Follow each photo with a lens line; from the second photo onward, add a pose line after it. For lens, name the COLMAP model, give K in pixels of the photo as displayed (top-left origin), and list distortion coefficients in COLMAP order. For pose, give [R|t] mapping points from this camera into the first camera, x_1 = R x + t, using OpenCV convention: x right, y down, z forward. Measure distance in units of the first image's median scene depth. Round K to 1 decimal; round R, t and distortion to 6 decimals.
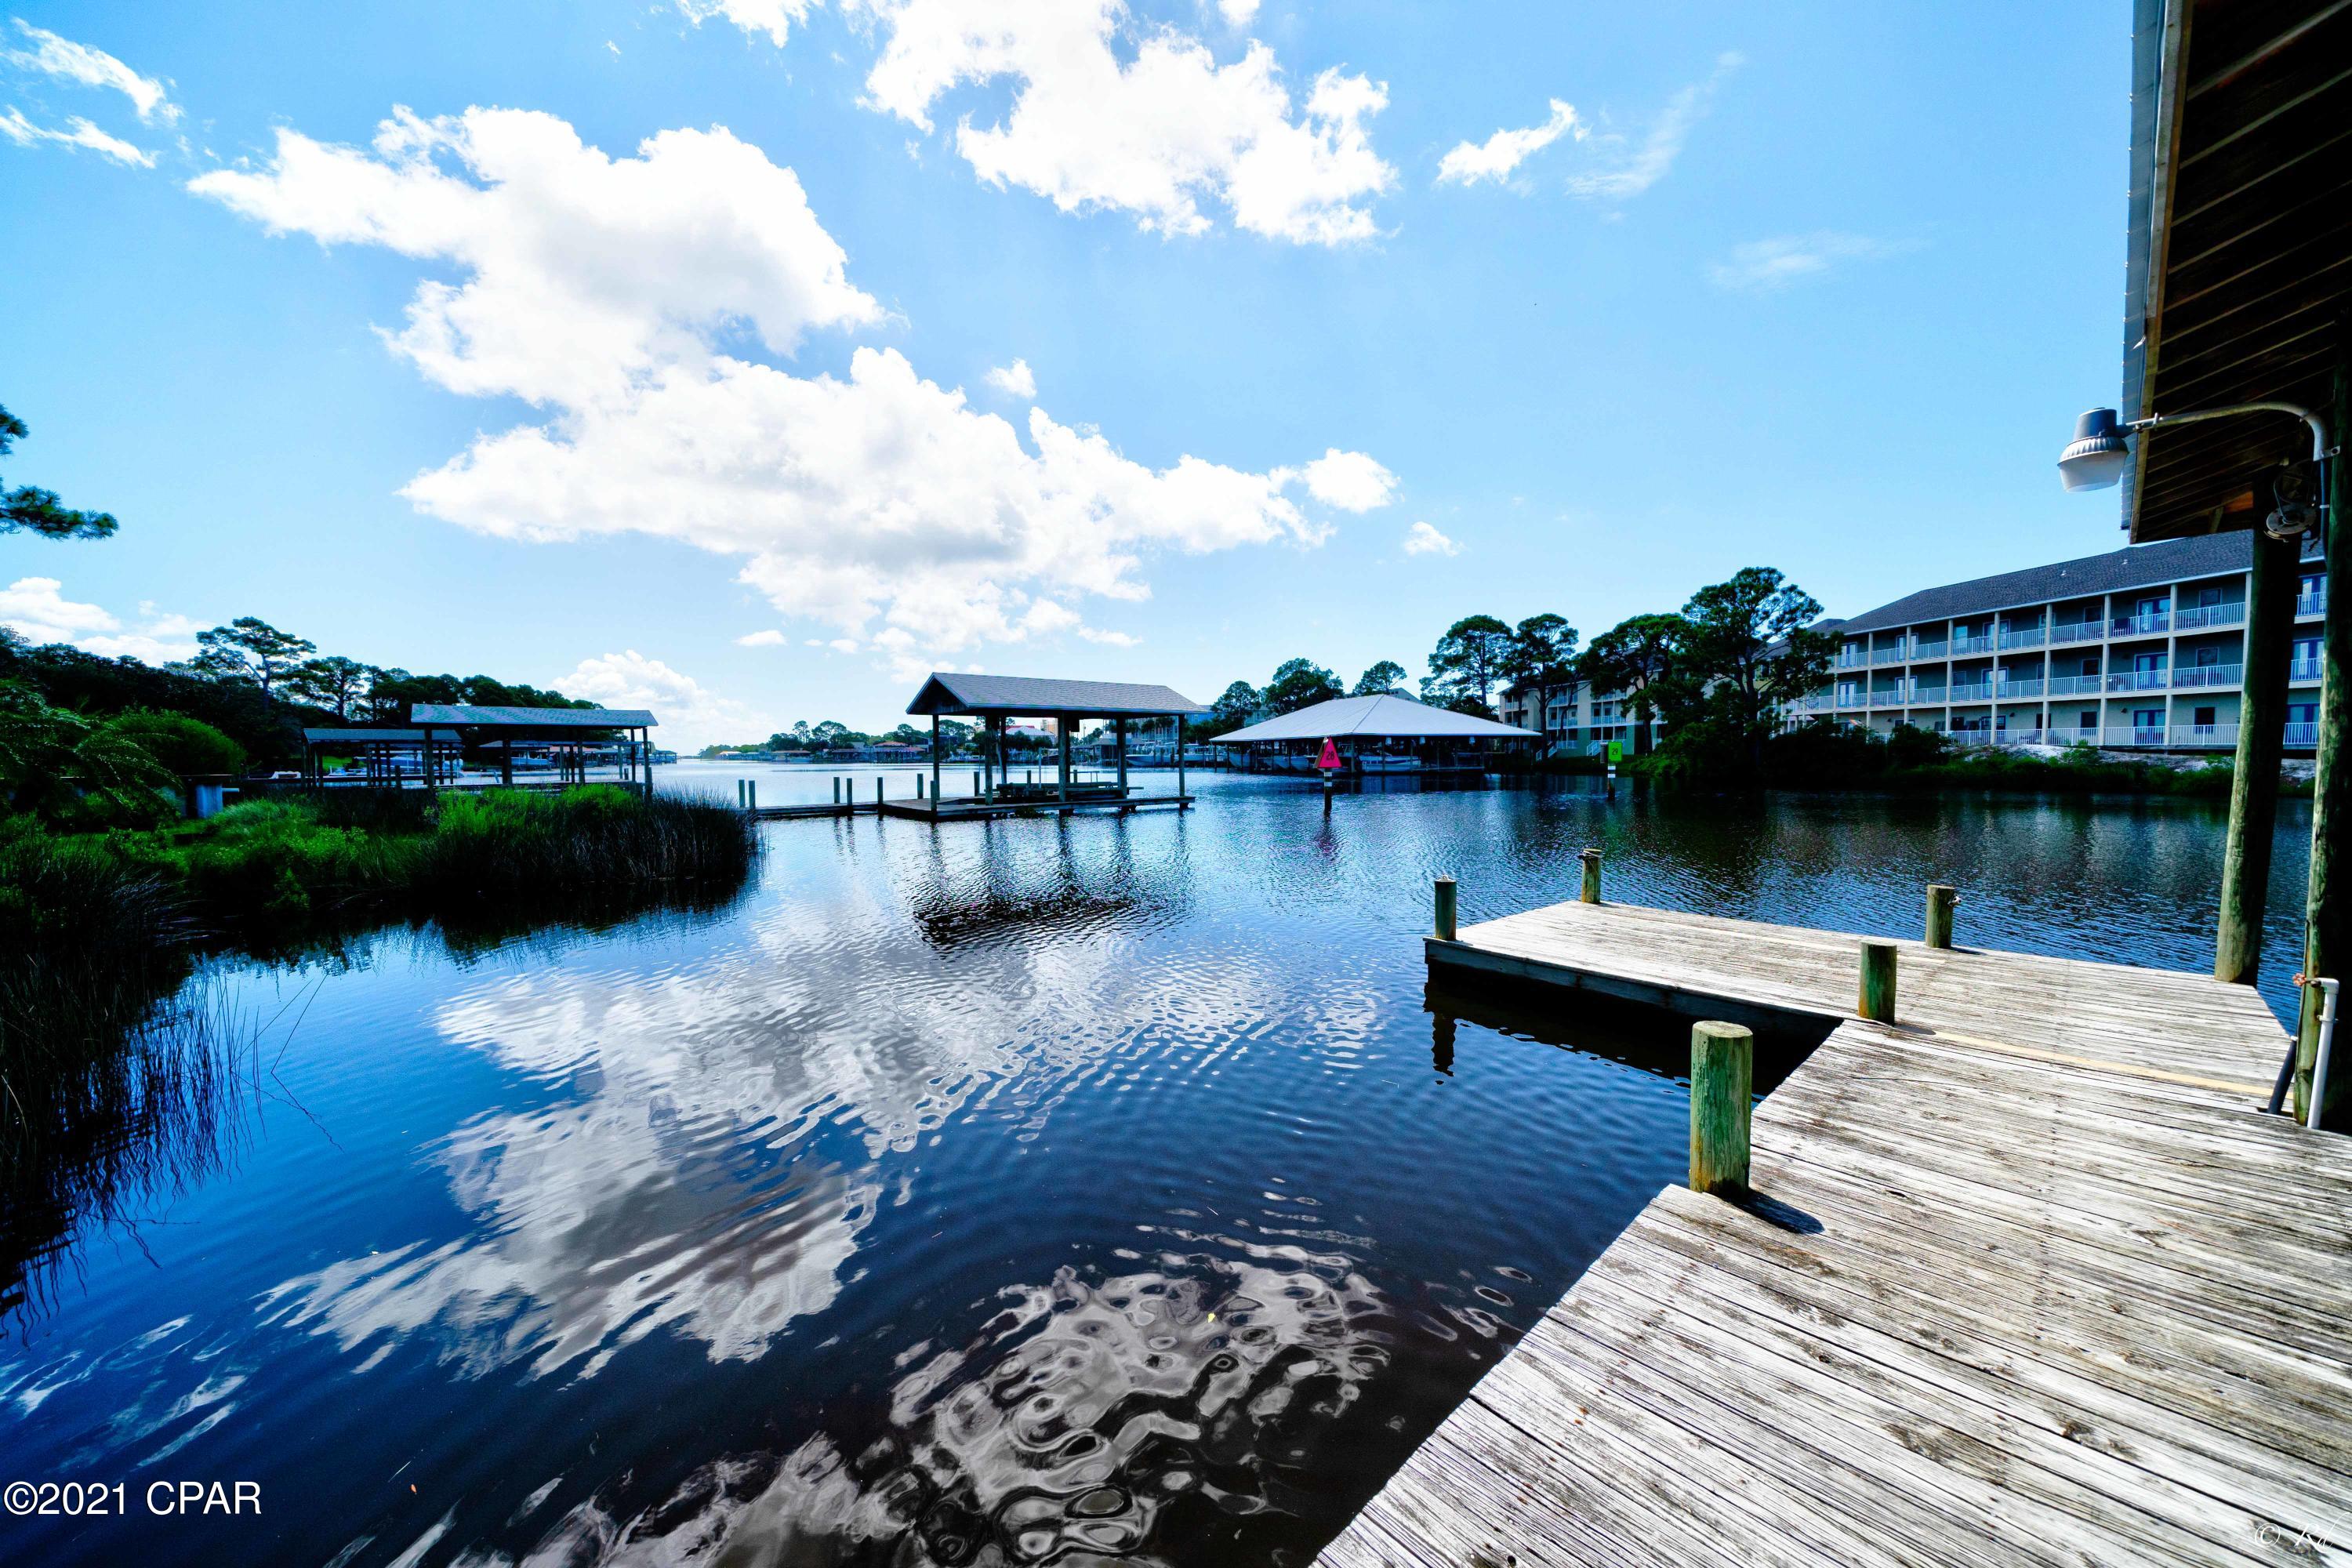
lens RADIAL K [[799.5, 0, 1177.7], [0, 799.5, 781.8], [0, 0, 1]] dist [-0.006857, 0.000086]
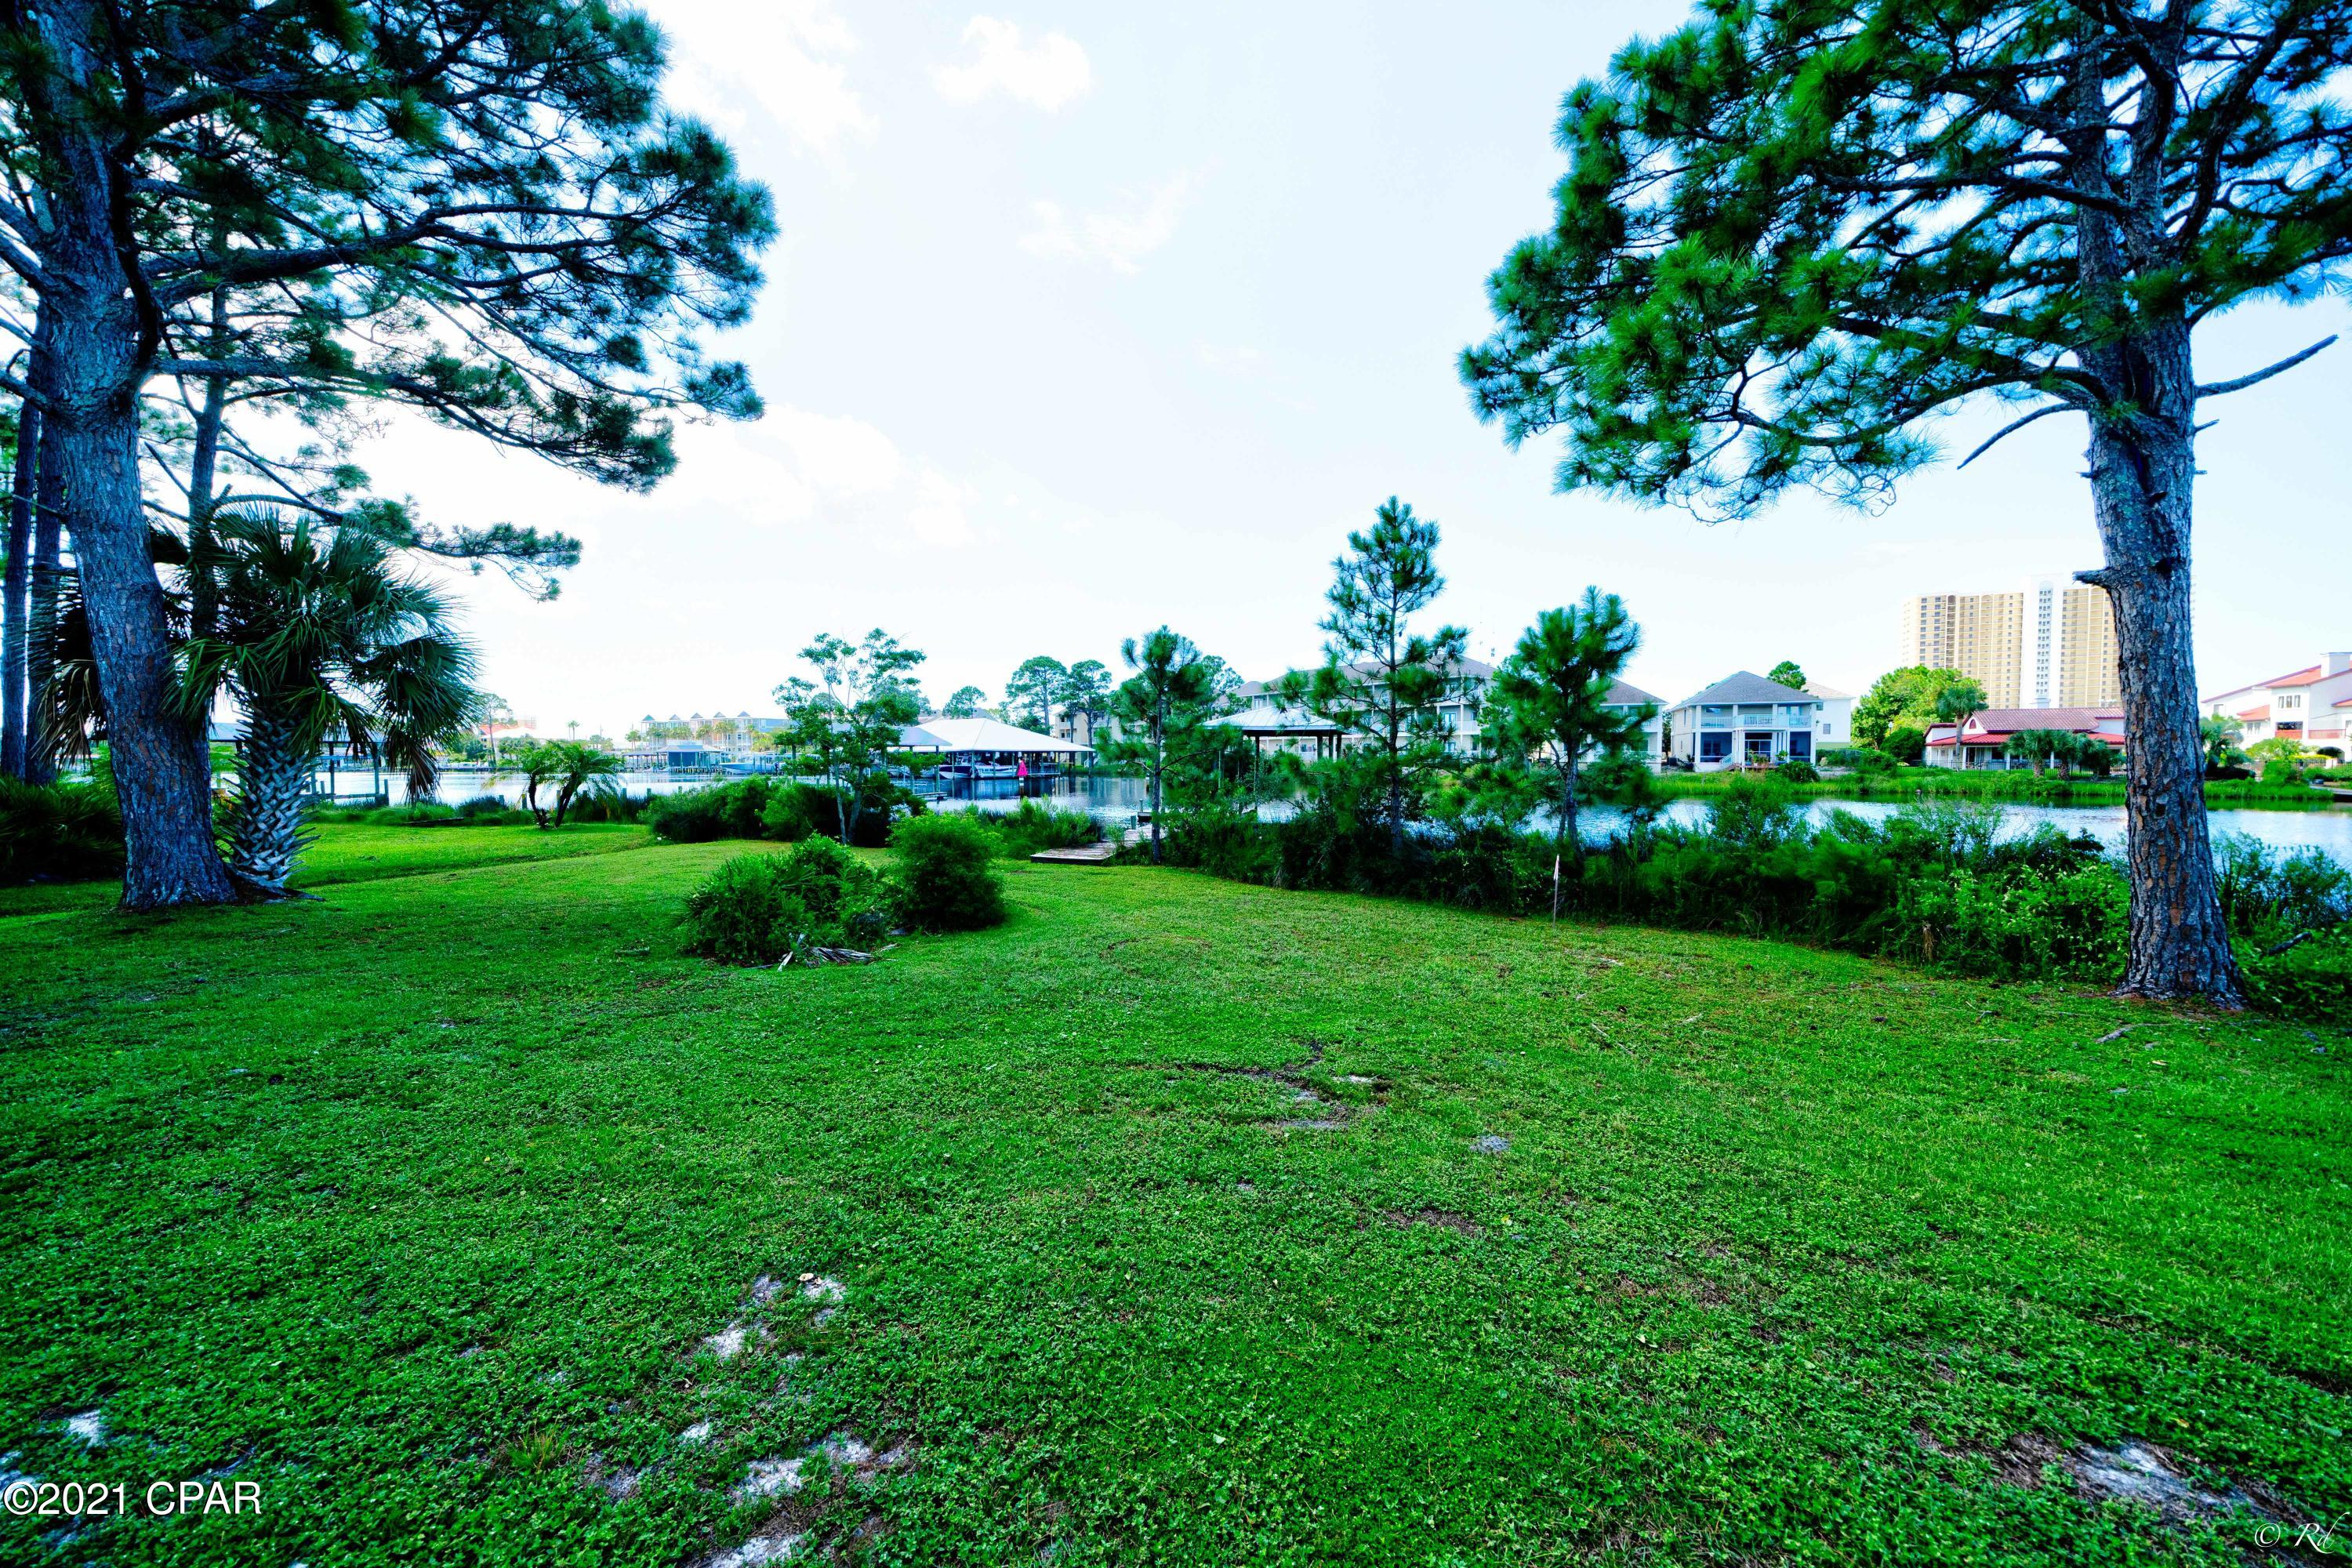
lens RADIAL K [[799.5, 0, 1177.7], [0, 799.5, 781.8], [0, 0, 1]] dist [-0.006857, 0.000086]
pose [[0.844049, -0.014038, 0.536082, -0.192519], [0.016524, 0.999863, 0.000167, 0.000601], [-0.536011, 0.008717, 0.844166, -0.299768]]
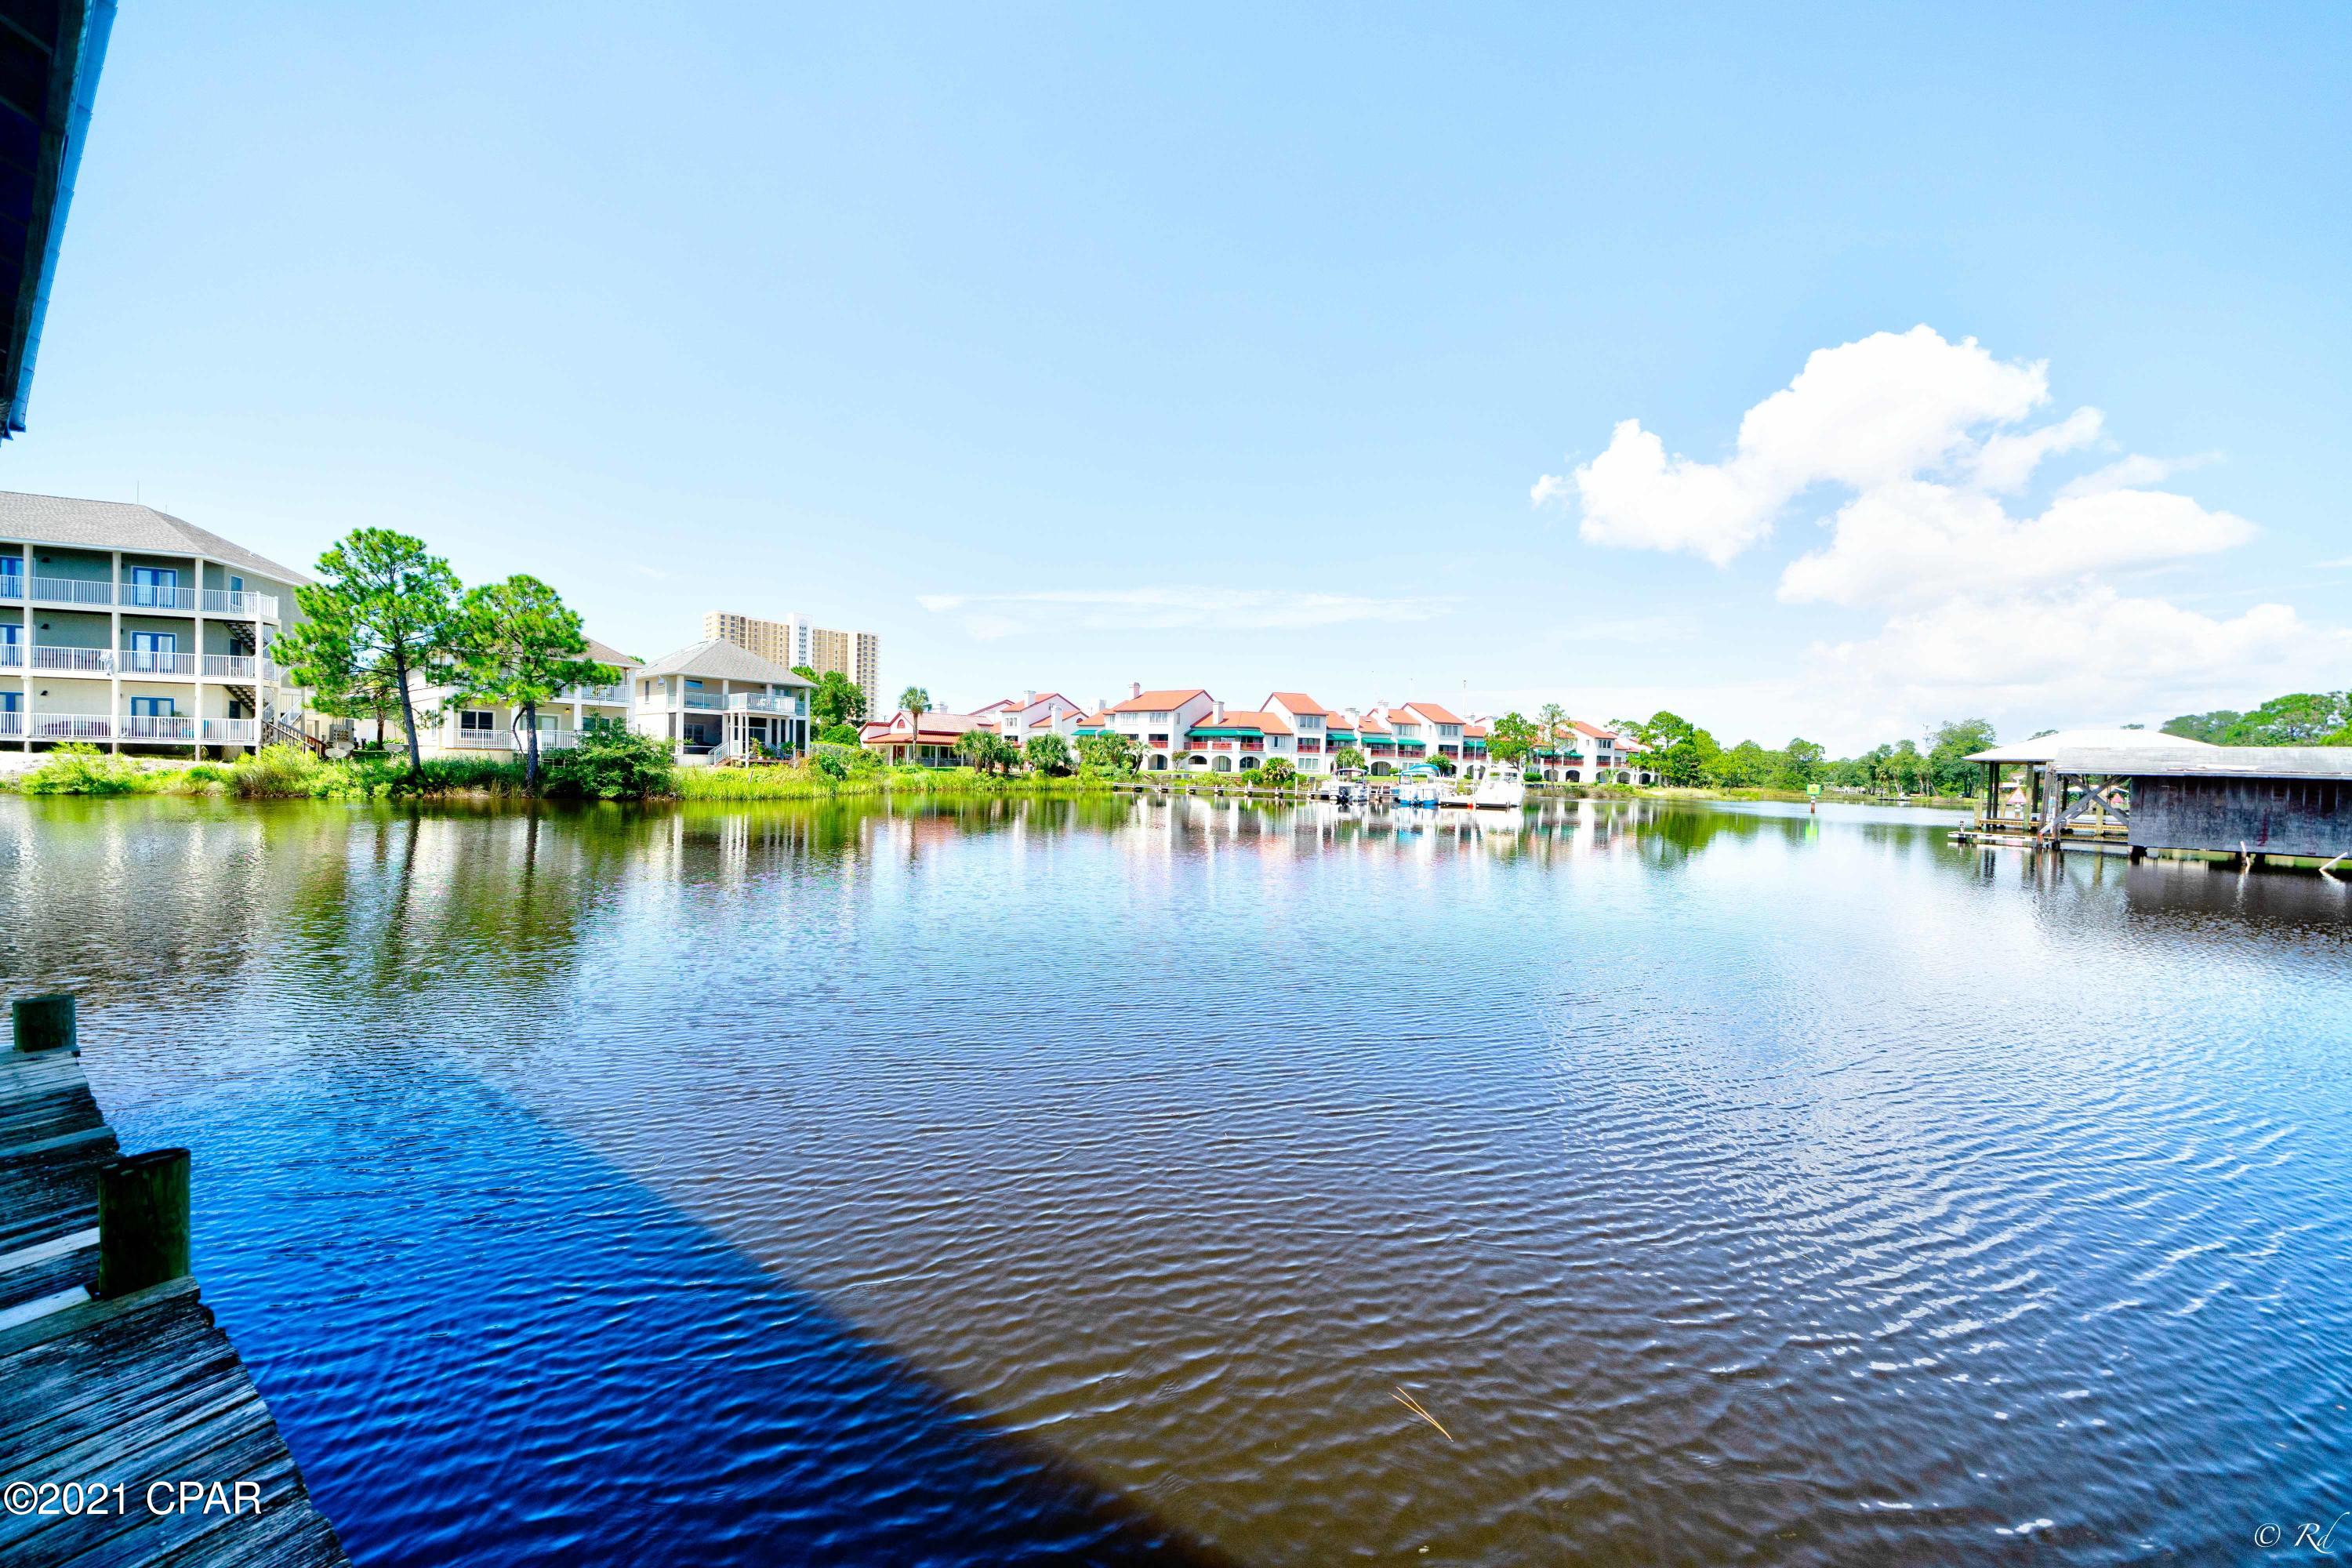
lens RADIAL K [[806.0, 0, 1170.6], [0, 806.0, 787.2], [0, 0, 1]] dist [-0.002581, 0.000172]
pose [[-0.282703, -0.026100, 0.958852, 0.061146], [0.012077, 0.999454, 0.030766, 0.000667], [-0.959131, 0.020277, -0.282234, -0.029637]]
